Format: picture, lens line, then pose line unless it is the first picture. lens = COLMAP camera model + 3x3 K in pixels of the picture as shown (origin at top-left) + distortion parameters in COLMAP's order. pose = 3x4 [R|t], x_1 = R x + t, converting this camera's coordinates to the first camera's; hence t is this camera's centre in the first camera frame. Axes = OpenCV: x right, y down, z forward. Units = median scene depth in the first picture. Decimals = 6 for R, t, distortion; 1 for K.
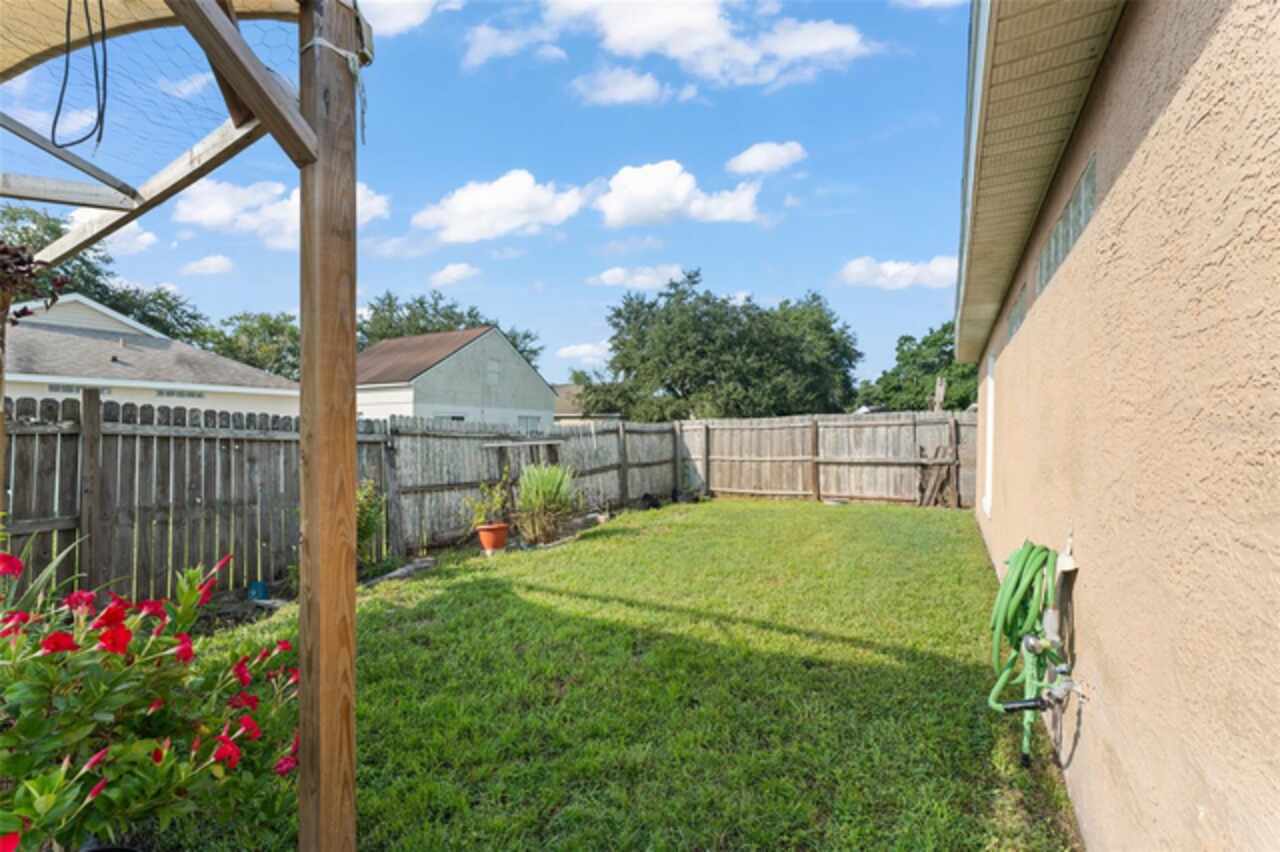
lens RADIAL K [[506.9, 0, 640.0], [0, 506.9, 426.0], [0, 0, 1]] dist [-0.000167, -0.000012]
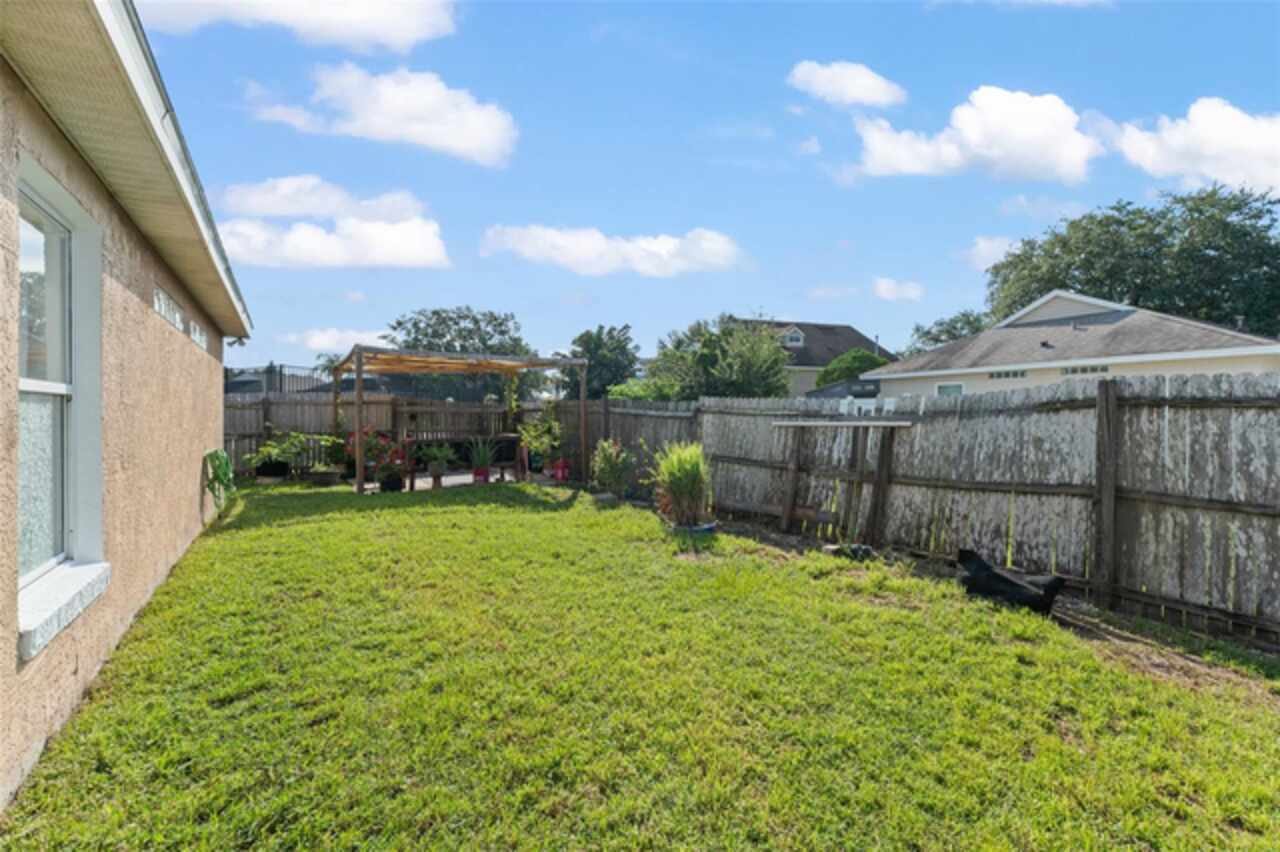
lens RADIAL K [[506.9, 0, 640.0], [0, 506.9, 426.0], [0, 0, 1]] dist [-0.000167, -0.000012]
pose [[-0.406613, 0.011126, -0.913533, 0.551524], [0.003407, 0.999937, 0.010662, 0.028223], [0.913594, 0.001223, -0.406626, 1.005686]]
